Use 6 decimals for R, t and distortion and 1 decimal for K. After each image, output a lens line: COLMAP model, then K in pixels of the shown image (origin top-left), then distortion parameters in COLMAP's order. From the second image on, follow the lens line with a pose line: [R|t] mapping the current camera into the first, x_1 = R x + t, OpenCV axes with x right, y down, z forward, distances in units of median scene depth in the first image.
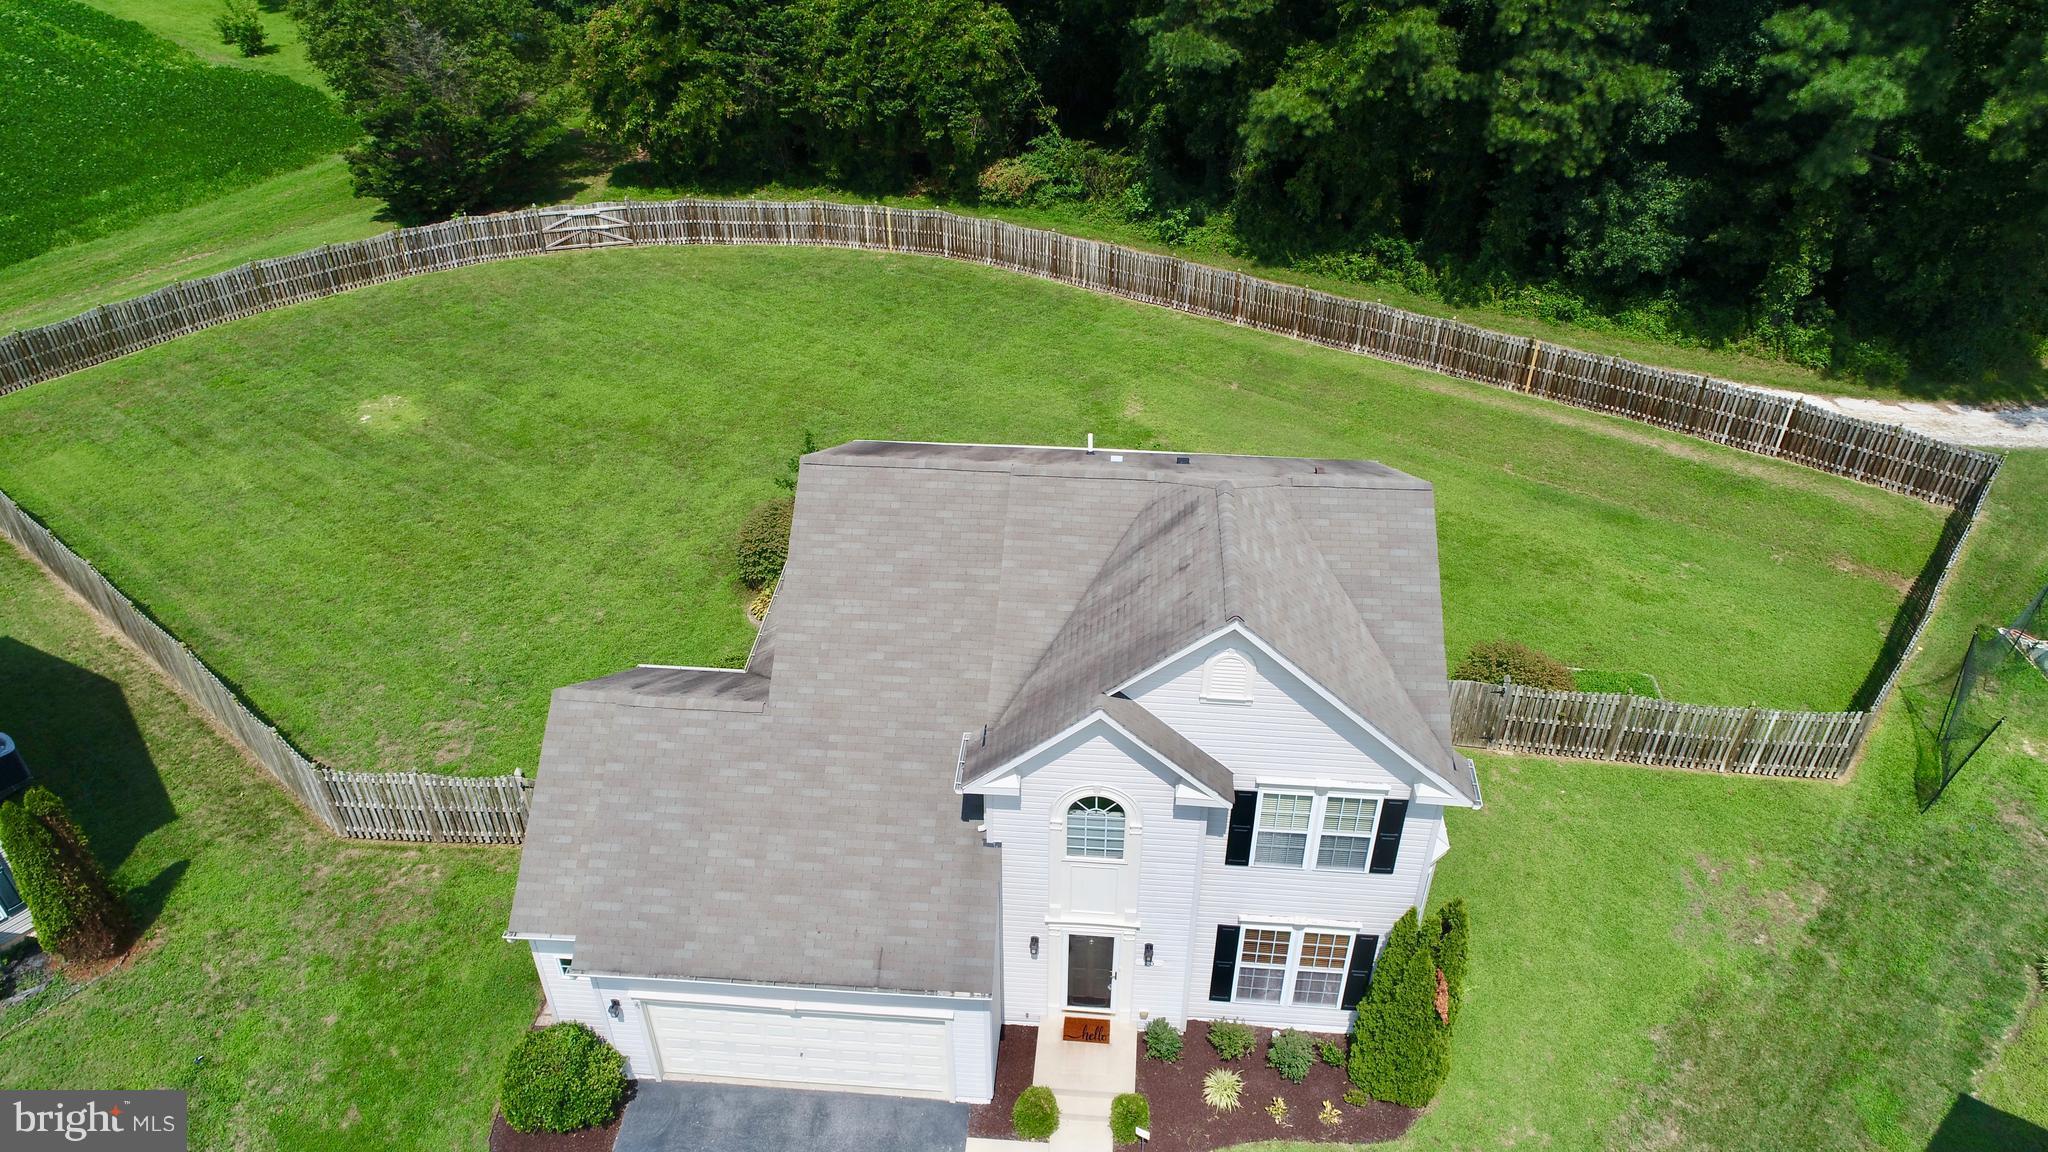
lens RADIAL K [[1383.4, 0, 1016.4], [0, 1383.4, 553.9], [0, 0, 1]] dist [0.006190, 0.002052]
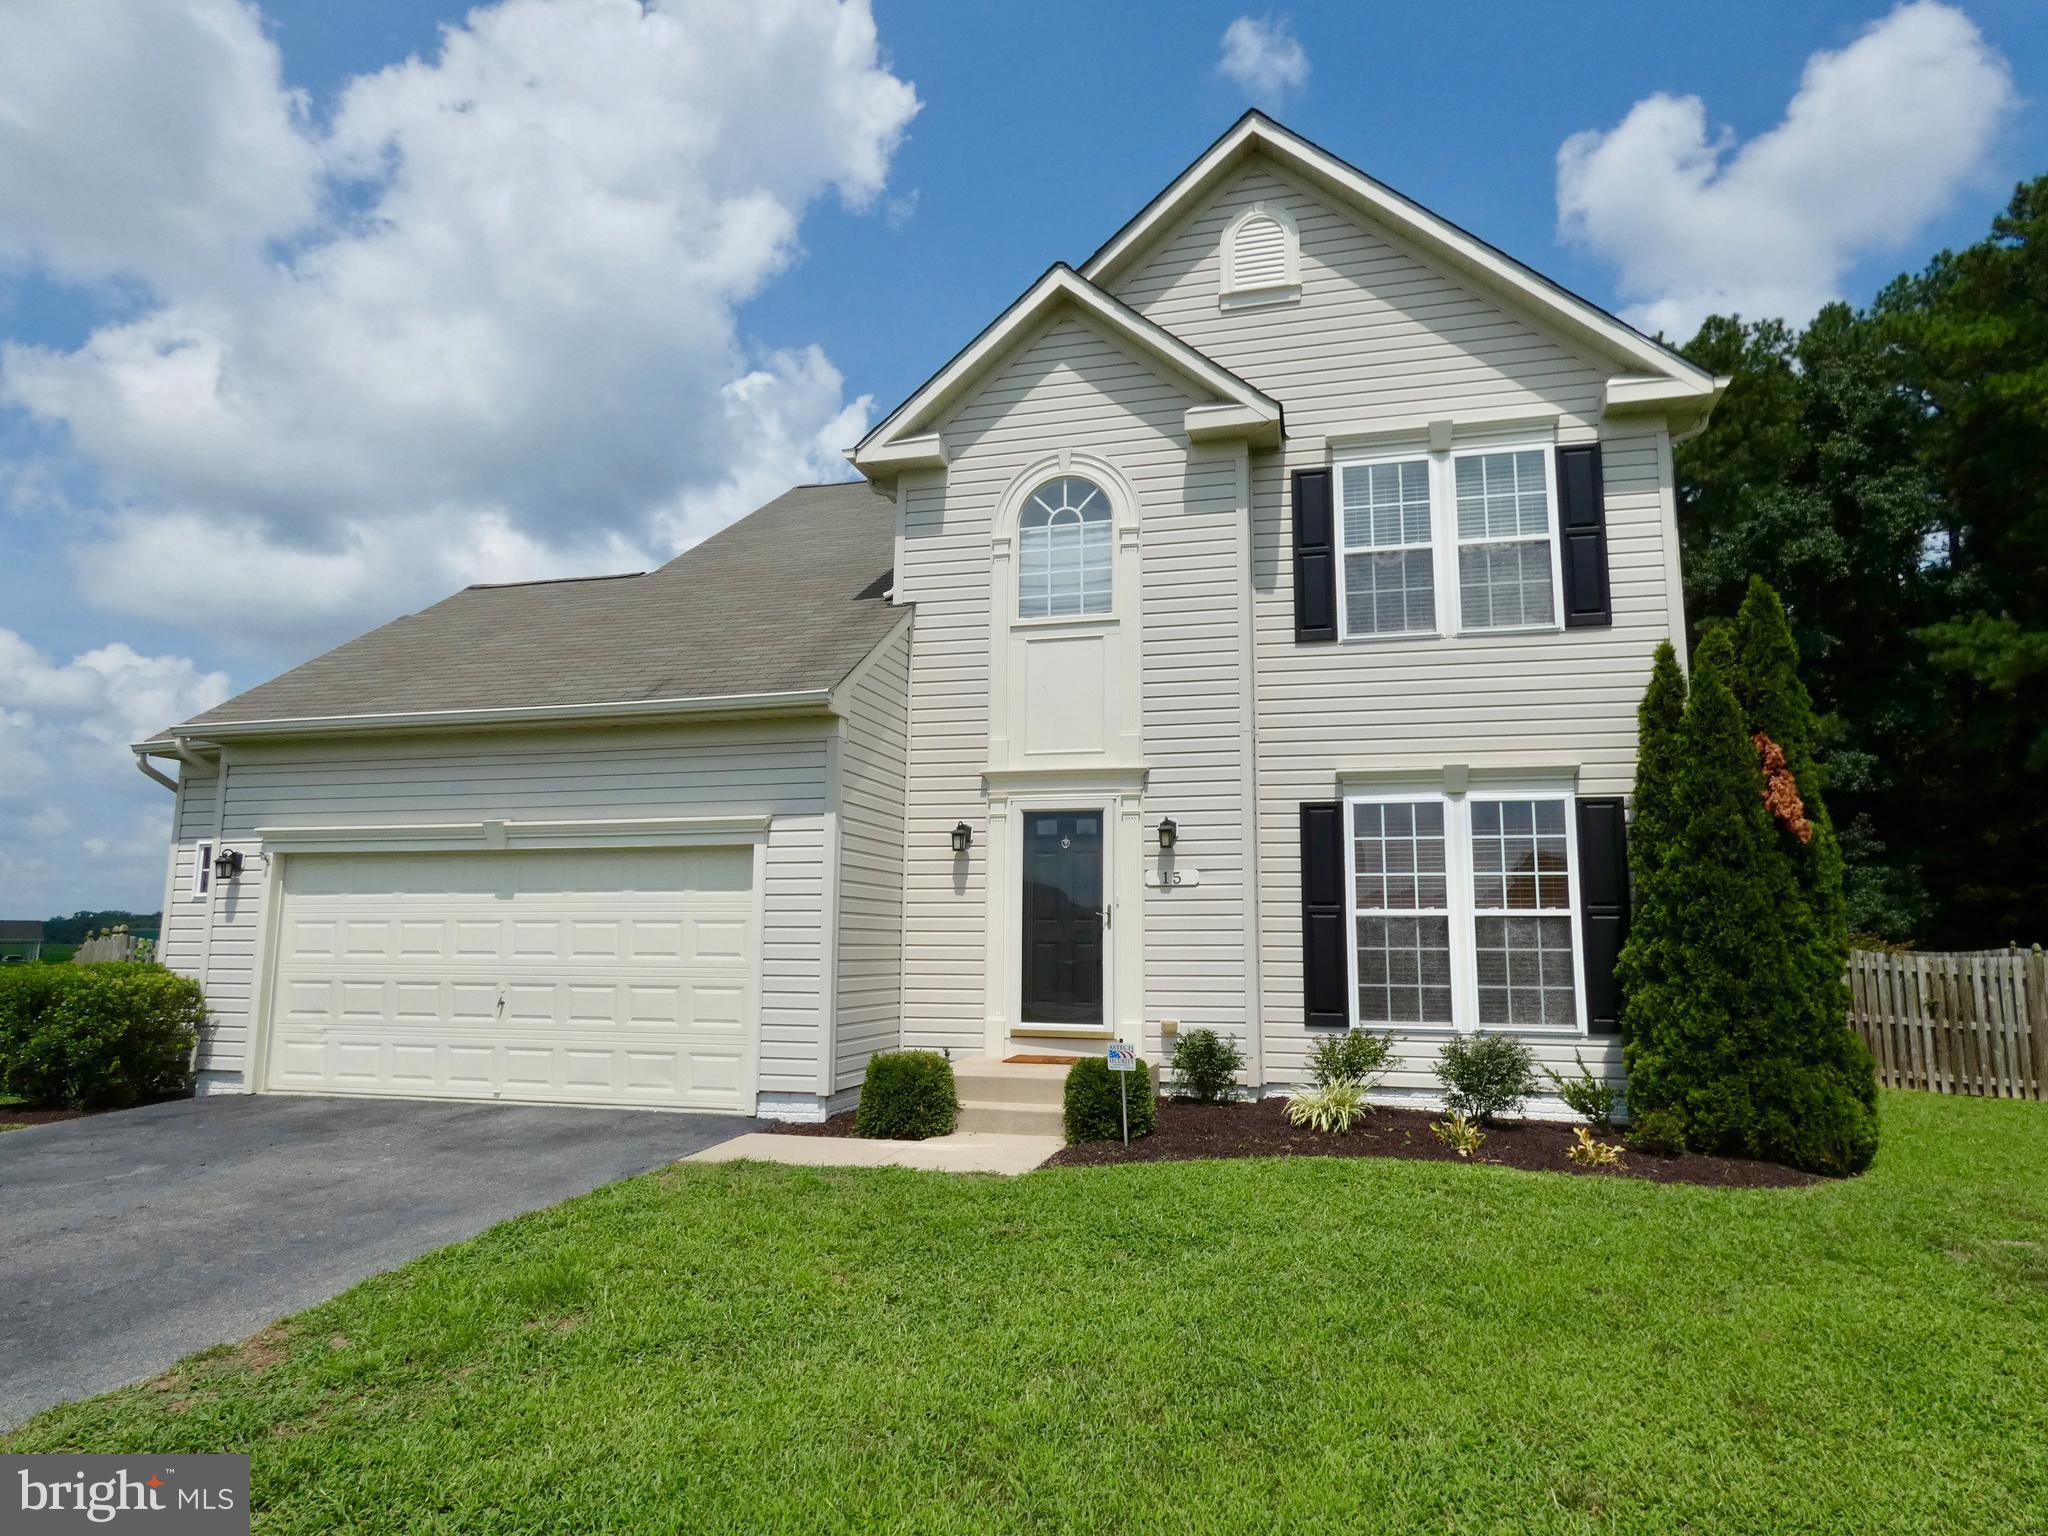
lens RADIAL K [[1238.9, 0, 1019.4], [0, 1238.9, 775.6], [0, 0, 1]] dist [-0.008204, 0.004245]
pose [[0.984294, -0.011889, -0.176137, 0.129238], [-0.110854, 0.734878, -0.669078, 0.621082], [0.137394, 0.678095, 0.722018, 0.660886]]
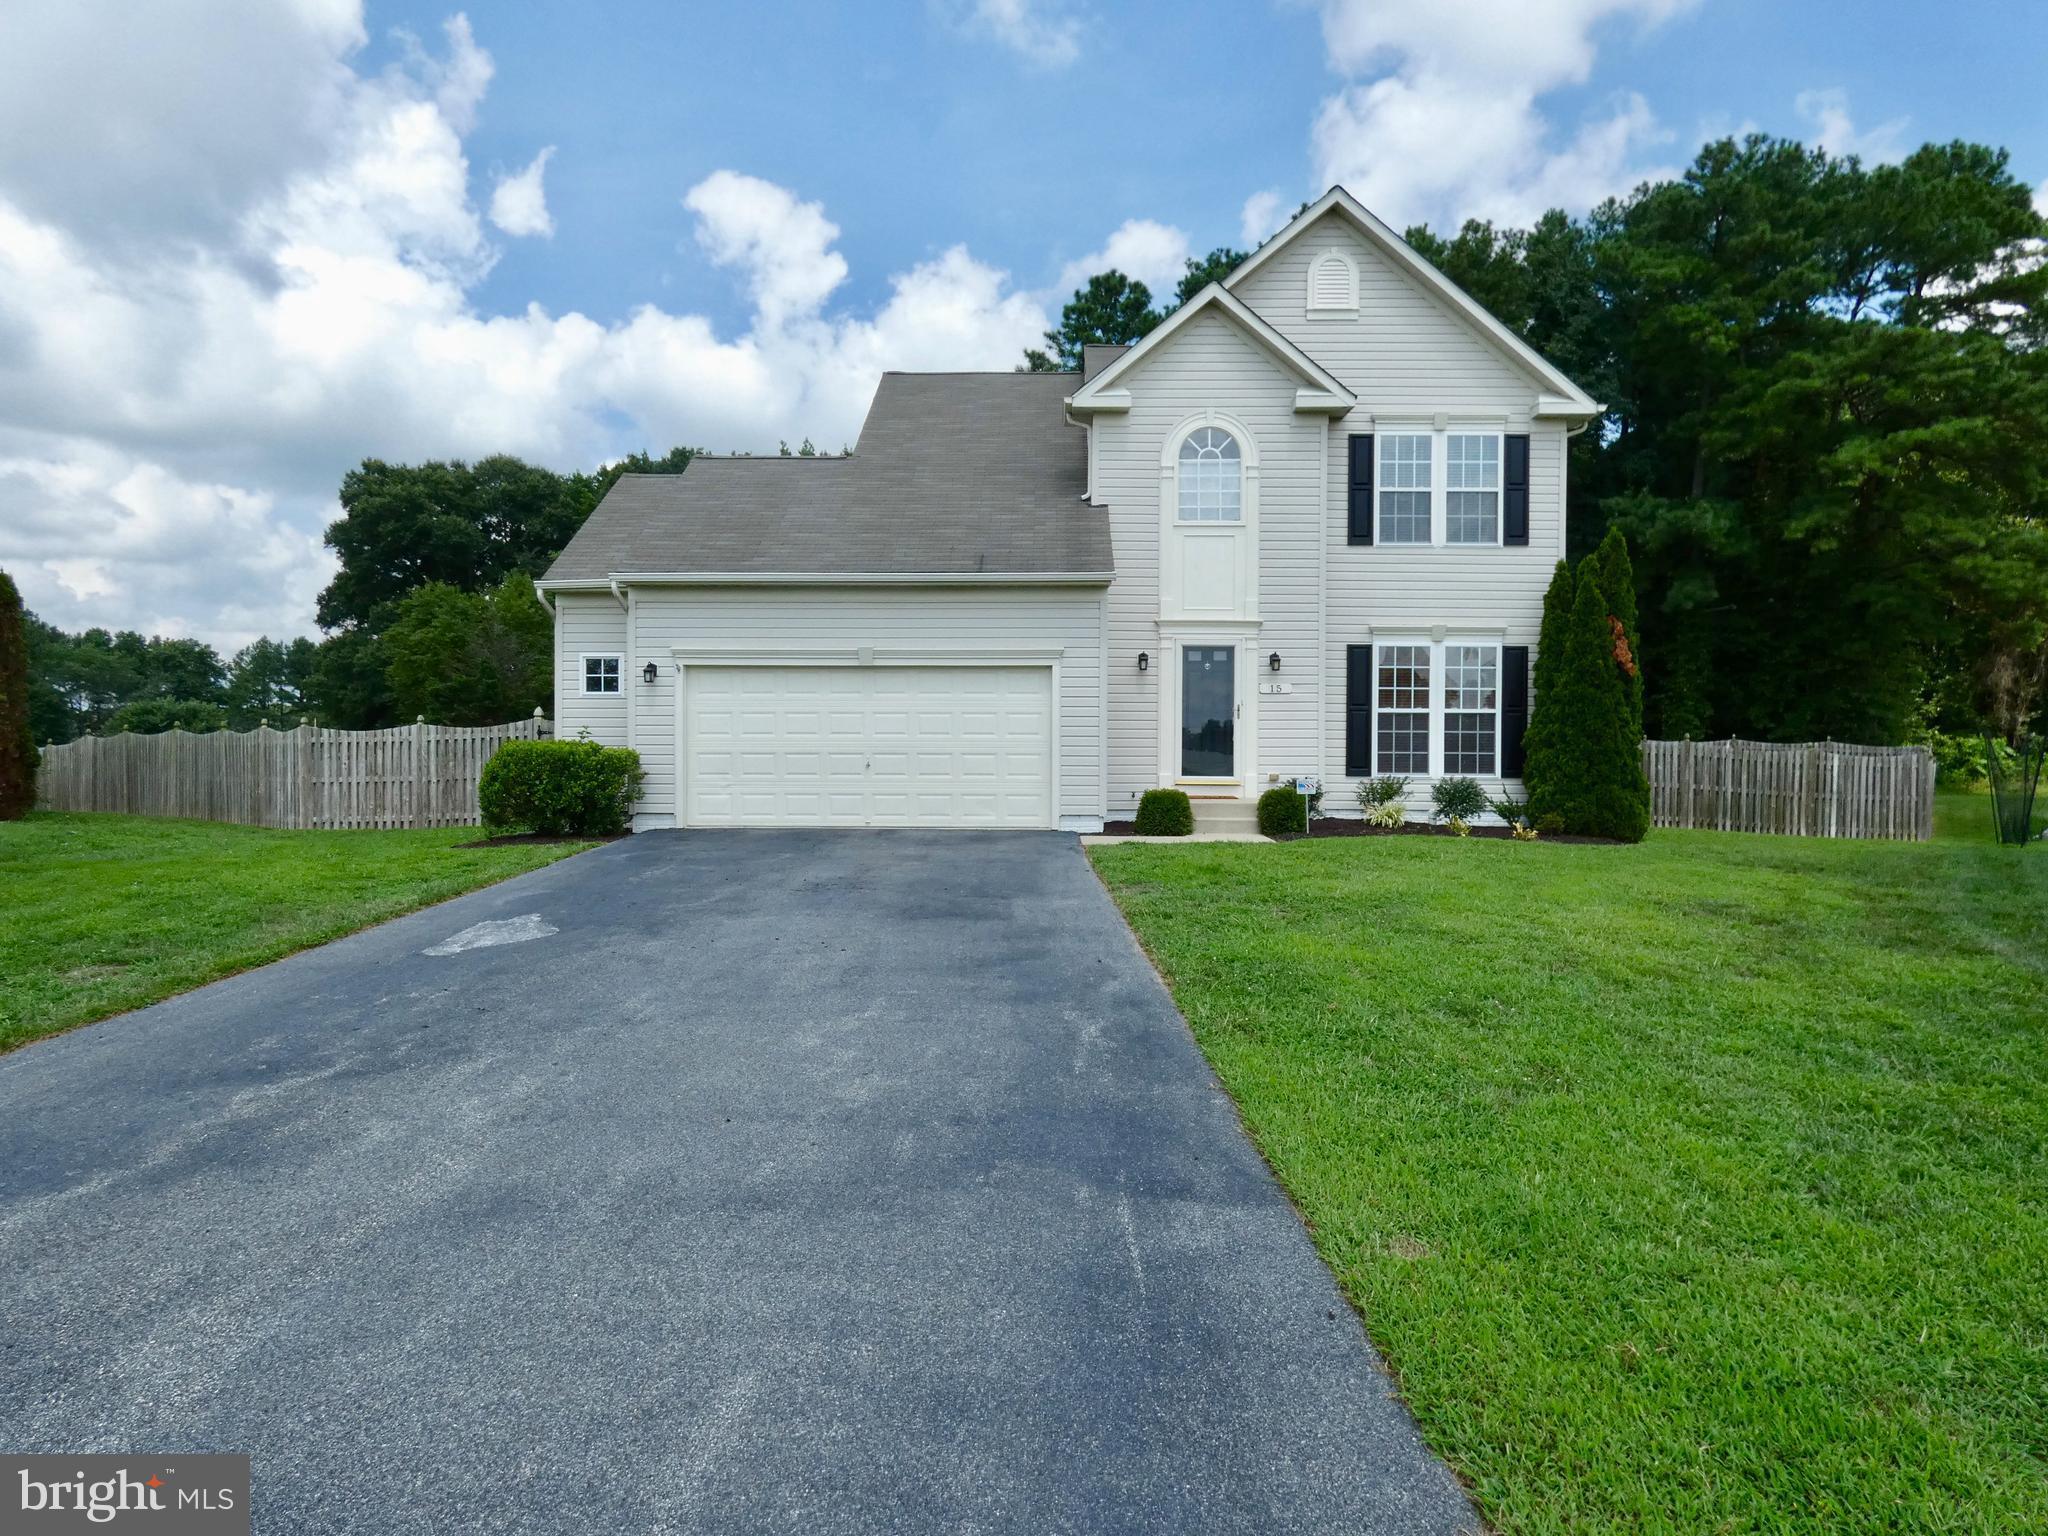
lens RADIAL K [[1238.9, 0, 1013.3], [0, 1238.9, 772.0], [0, 0, 1]] dist [-0.008204, 0.004245]
pose [[0.998280, 0.009967, 0.057771, -0.118906], [0.023857, 0.831077, -0.555645, 0.809213], [-0.053550, 0.556068, 0.829410, 0.415870]]
